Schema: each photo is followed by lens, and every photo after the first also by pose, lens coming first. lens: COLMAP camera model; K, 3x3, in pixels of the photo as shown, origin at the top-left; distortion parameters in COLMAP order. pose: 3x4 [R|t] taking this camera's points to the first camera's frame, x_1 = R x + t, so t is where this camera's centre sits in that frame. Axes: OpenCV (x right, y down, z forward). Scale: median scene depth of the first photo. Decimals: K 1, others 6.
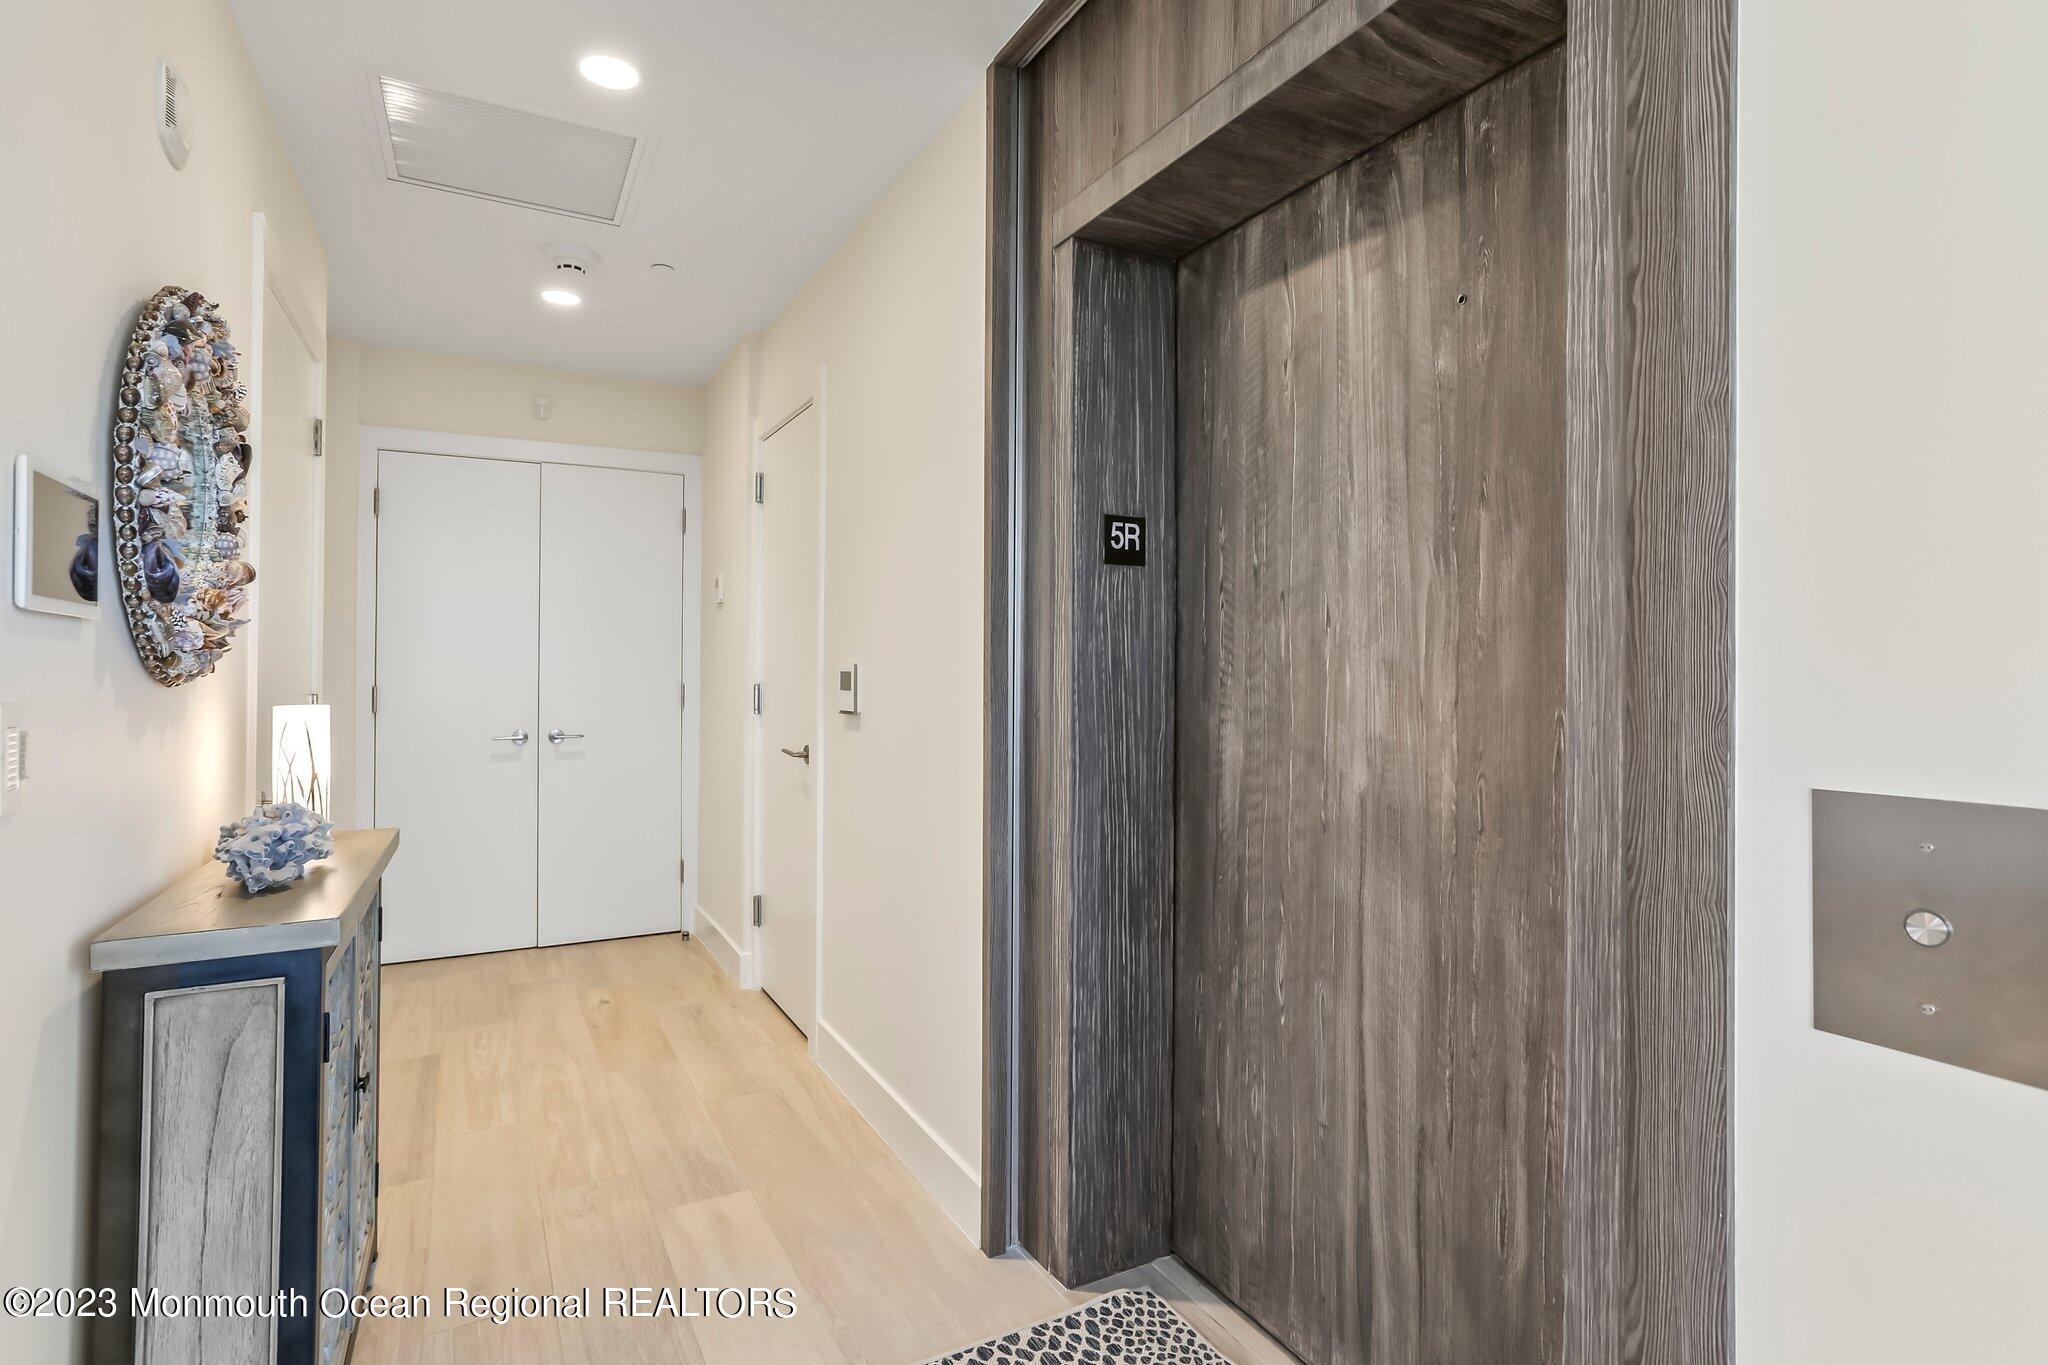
lens RADIAL K [[1035.8, 0, 1027.2], [0, 1035.8, 657.0], [0, 0, 1]] dist [-0.000516, 0.000316]
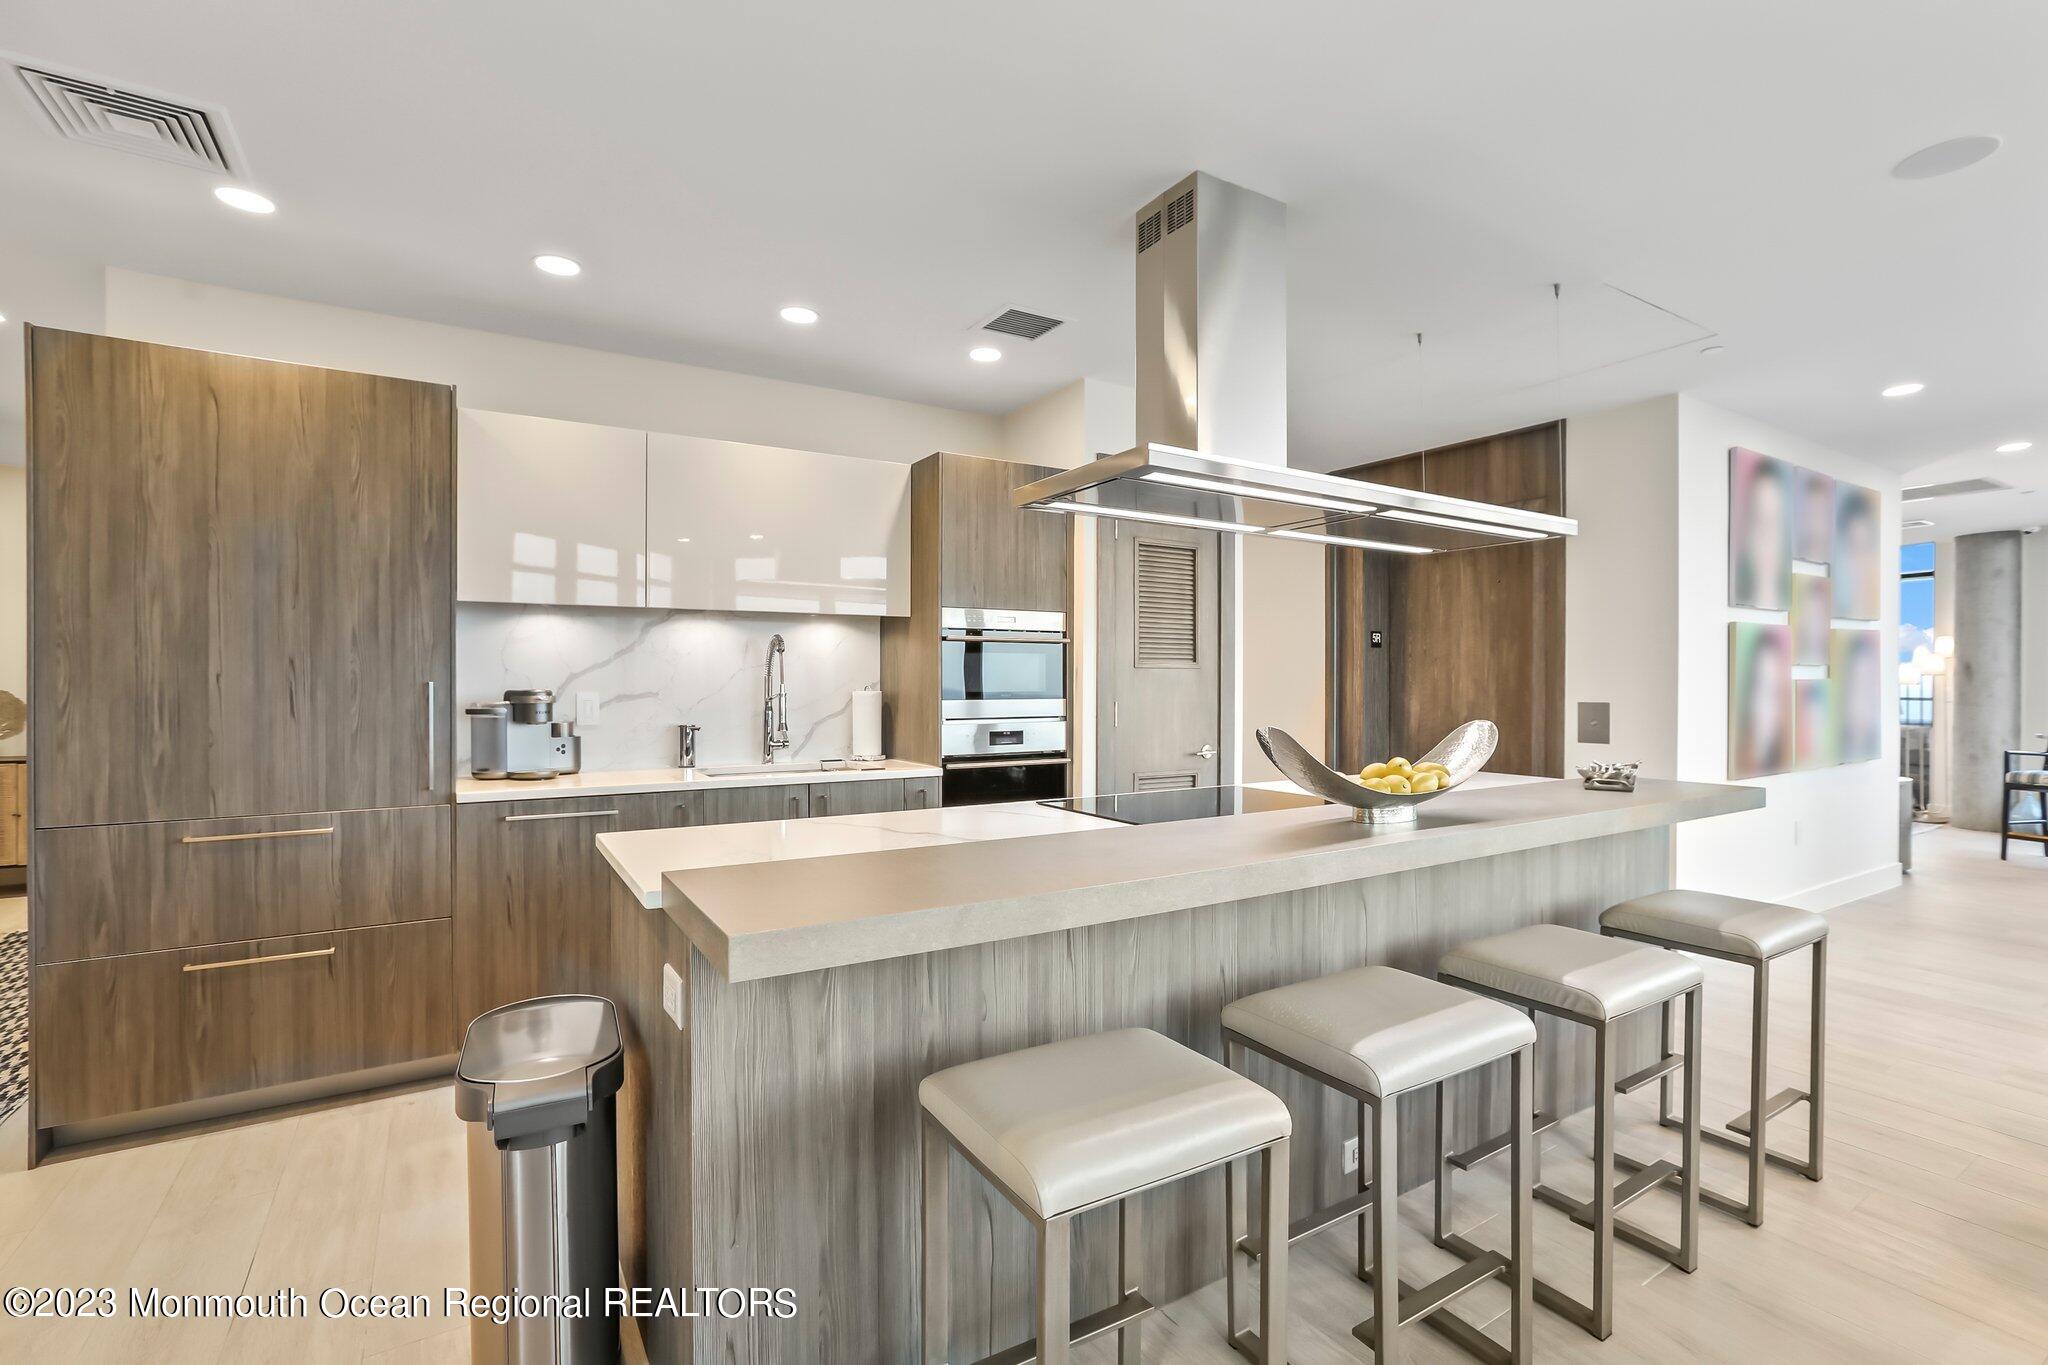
lens RADIAL K [[928.0, 0, 1049.4], [0, 928.0, 682.3], [0, 0, 1]] dist [-0.000523, 0.000521]
pose [[0.996930, -0.004120, 0.078194, -1.173184], [0.003151, 0.999917, 0.012500, -0.027778], [-0.078239, -0.012215, 0.996860, -1.777625]]
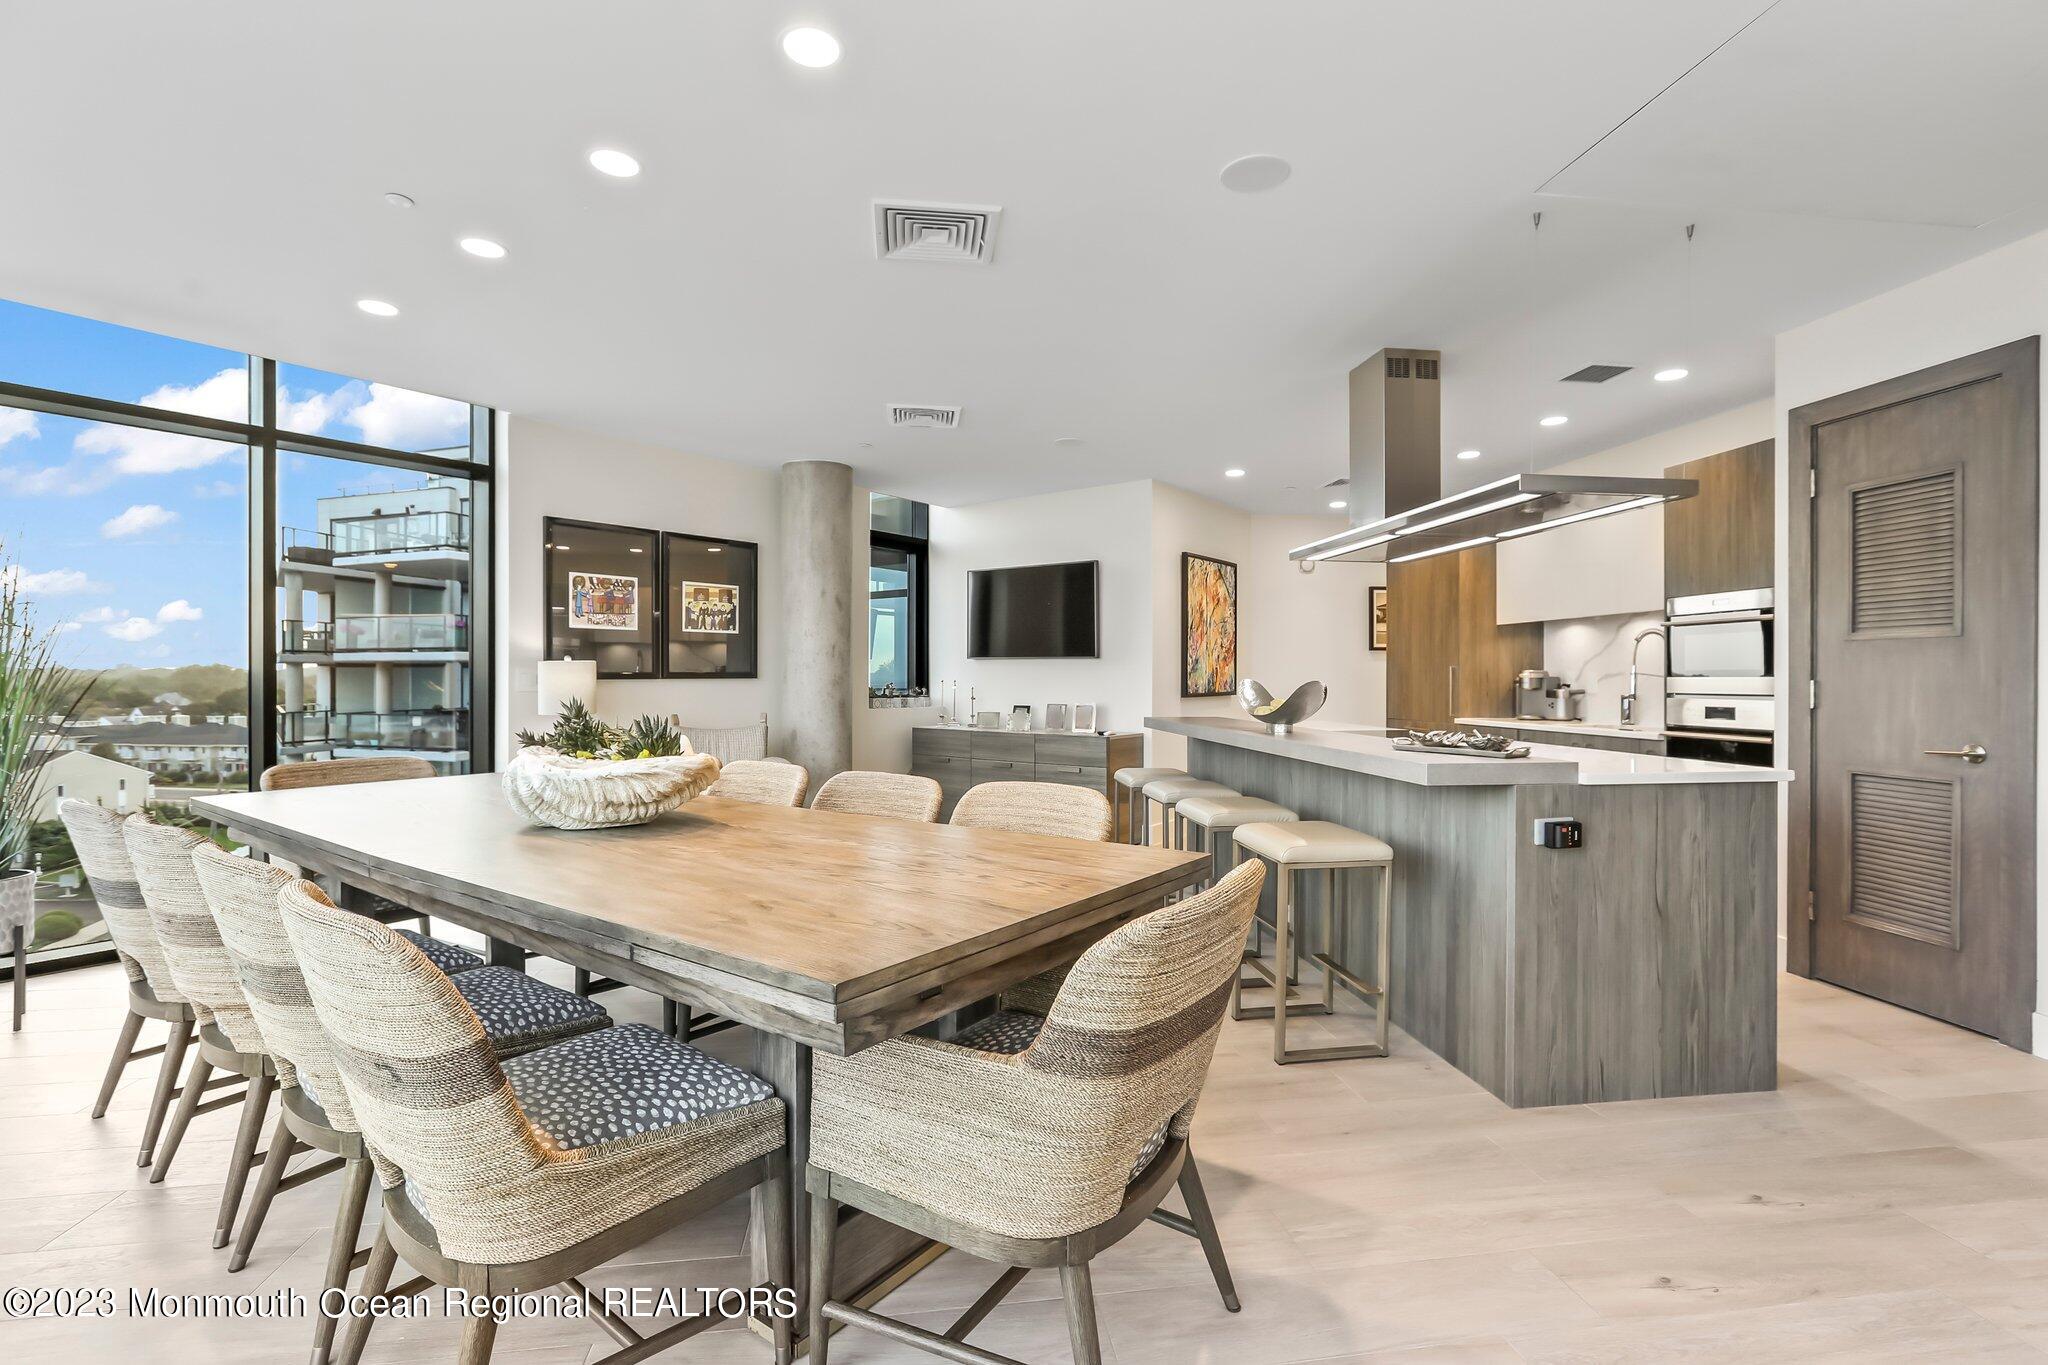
lens RADIAL K [[955.3, 0, 1024.0], [0, 955.3, 682.5], [0, 0, 1]] dist [-0.029145, 0.020663]
pose [[-0.345486, -0.001969, -0.938422, 1.444495], [0.004150, 0.999985, -0.003626, 0.047005], [0.938415, -0.005147, -0.345472, -0.533578]]
